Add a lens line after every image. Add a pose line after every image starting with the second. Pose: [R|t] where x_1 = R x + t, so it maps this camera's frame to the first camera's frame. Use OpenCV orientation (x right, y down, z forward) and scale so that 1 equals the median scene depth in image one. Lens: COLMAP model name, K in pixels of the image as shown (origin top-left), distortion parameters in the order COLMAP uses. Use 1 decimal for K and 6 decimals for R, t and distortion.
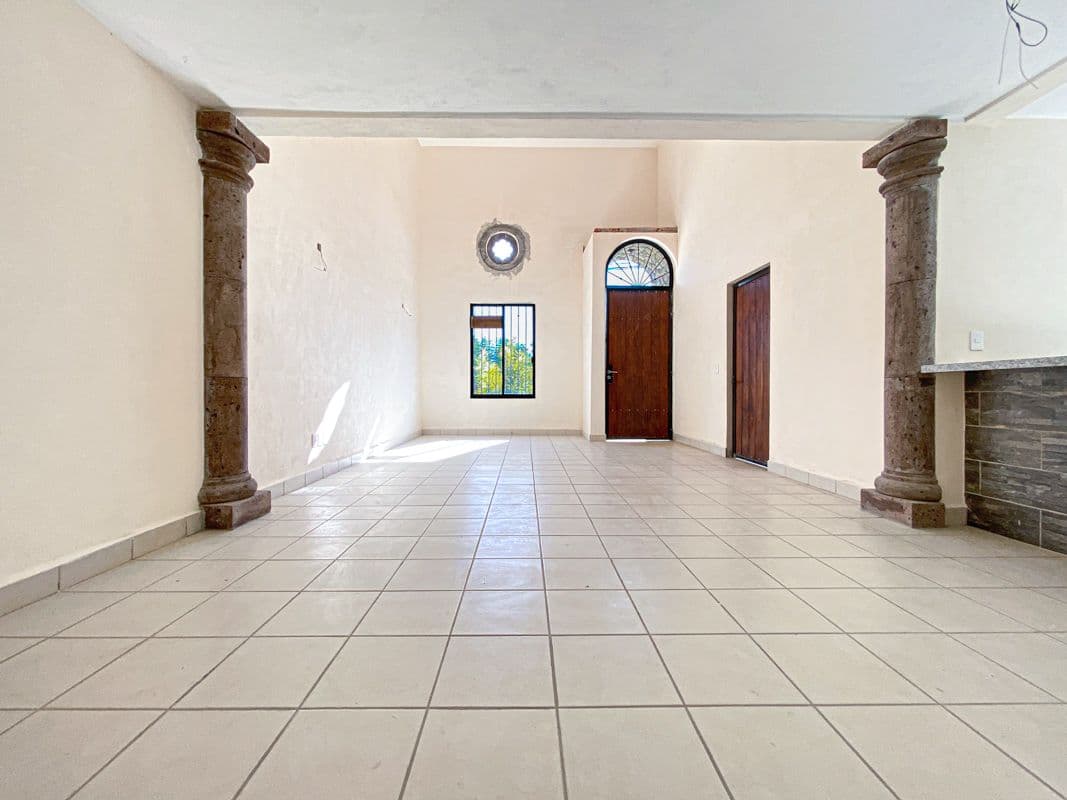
lens RADIAL K [[436.7, 0, 534.0], [0, 436.7, 398.8], [0, 0, 1]] dist [0.005614, -0.003117]
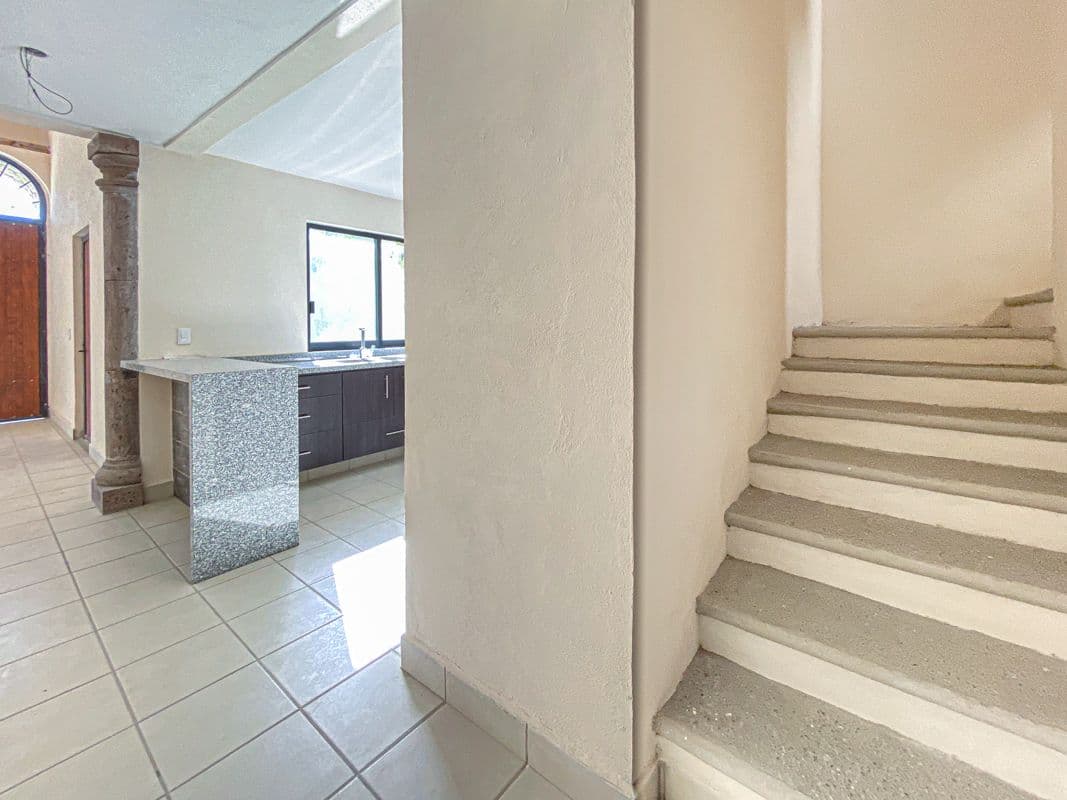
lens RADIAL K [[464.9, 0, 533.2], [0, 464.9, 328.7], [0, 0, 1]] dist [-0.001759, 0.000153]
pose [[0.652297, -0.011184, 0.757881, 0.677834], [0.014670, 0.999890, 0.002129, -0.141404], [-0.757822, 0.009729, 0.652389, -0.520801]]
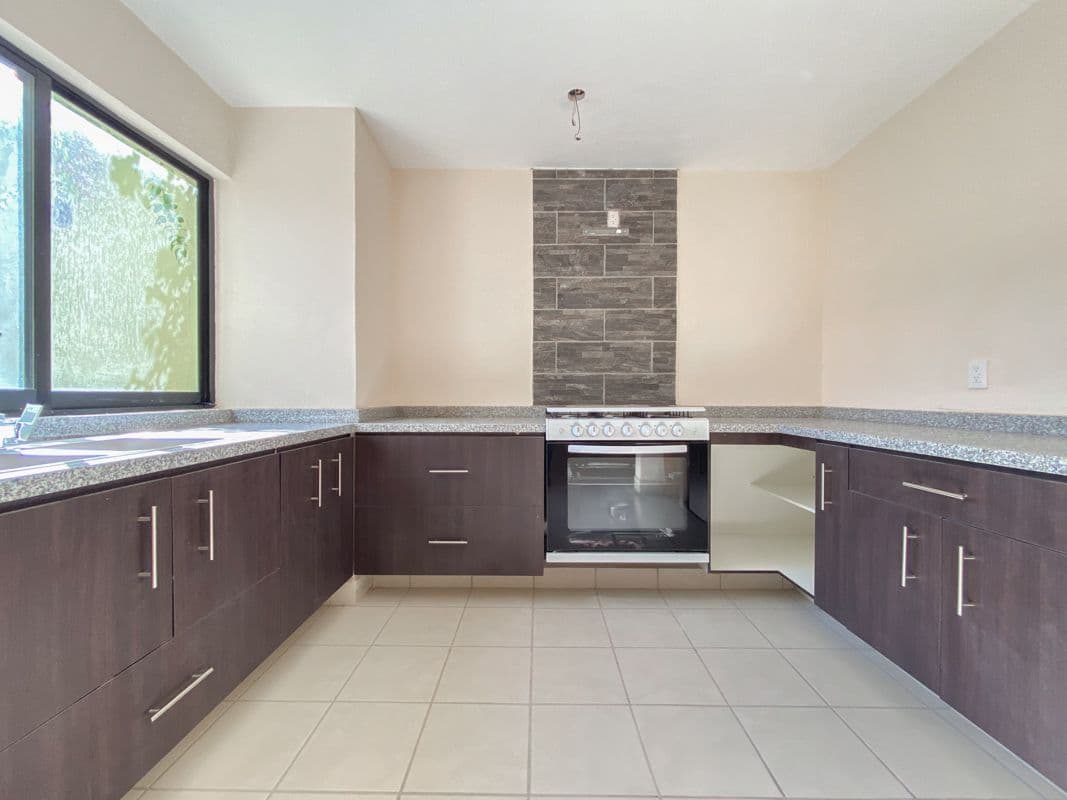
lens RADIAL K [[436.7, 0, 526.1], [0, 436.7, 396.1], [0, 0, 1]] dist [0.005614, -0.003117]
pose [[0.048825, -0.000383, 0.998807, 1.107621], [0.016961, 0.999856, -0.000446, -0.088454], [-0.998663, 0.016963, 0.048824, 0.420973]]
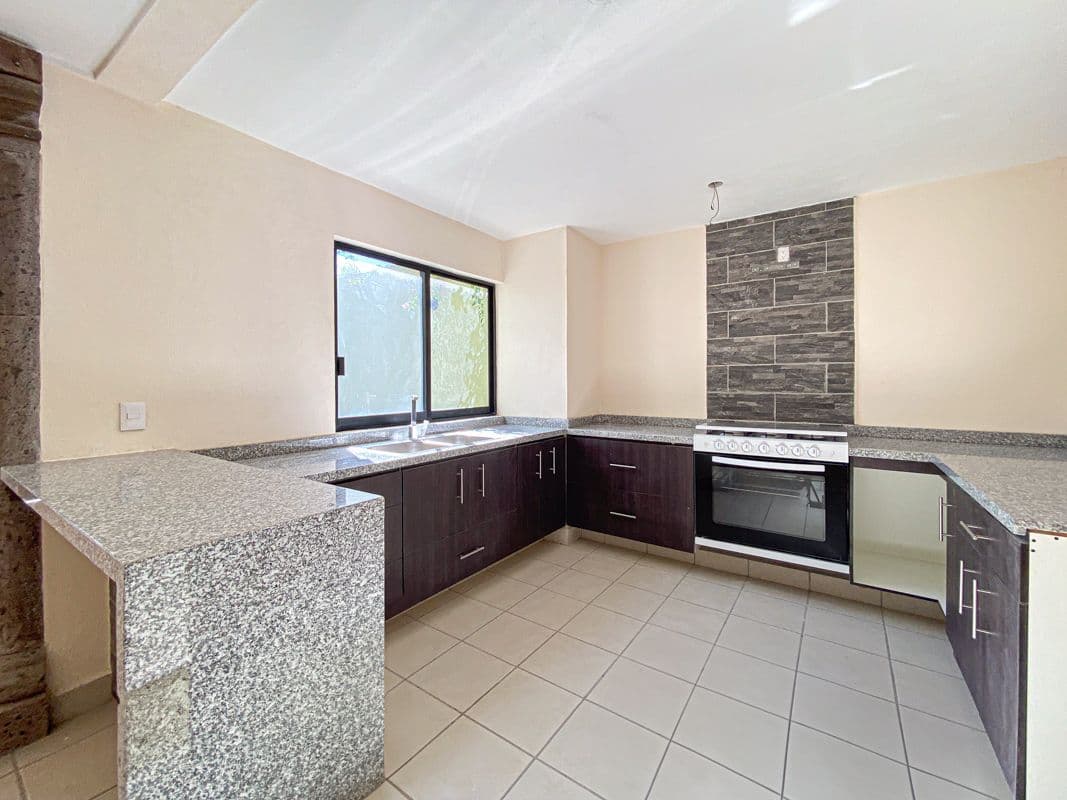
lens RADIAL K [[436.7, 0, 536.7], [0, 436.7, 384.7], [0, 0, 1]] dist [0.005614, -0.003117]
pose [[0.593868, -0.009236, 0.804510, 0.838235], [0.014582, 0.999893, 0.000714, -0.171868], [-0.804431, 0.011307, 0.593939, 0.101070]]
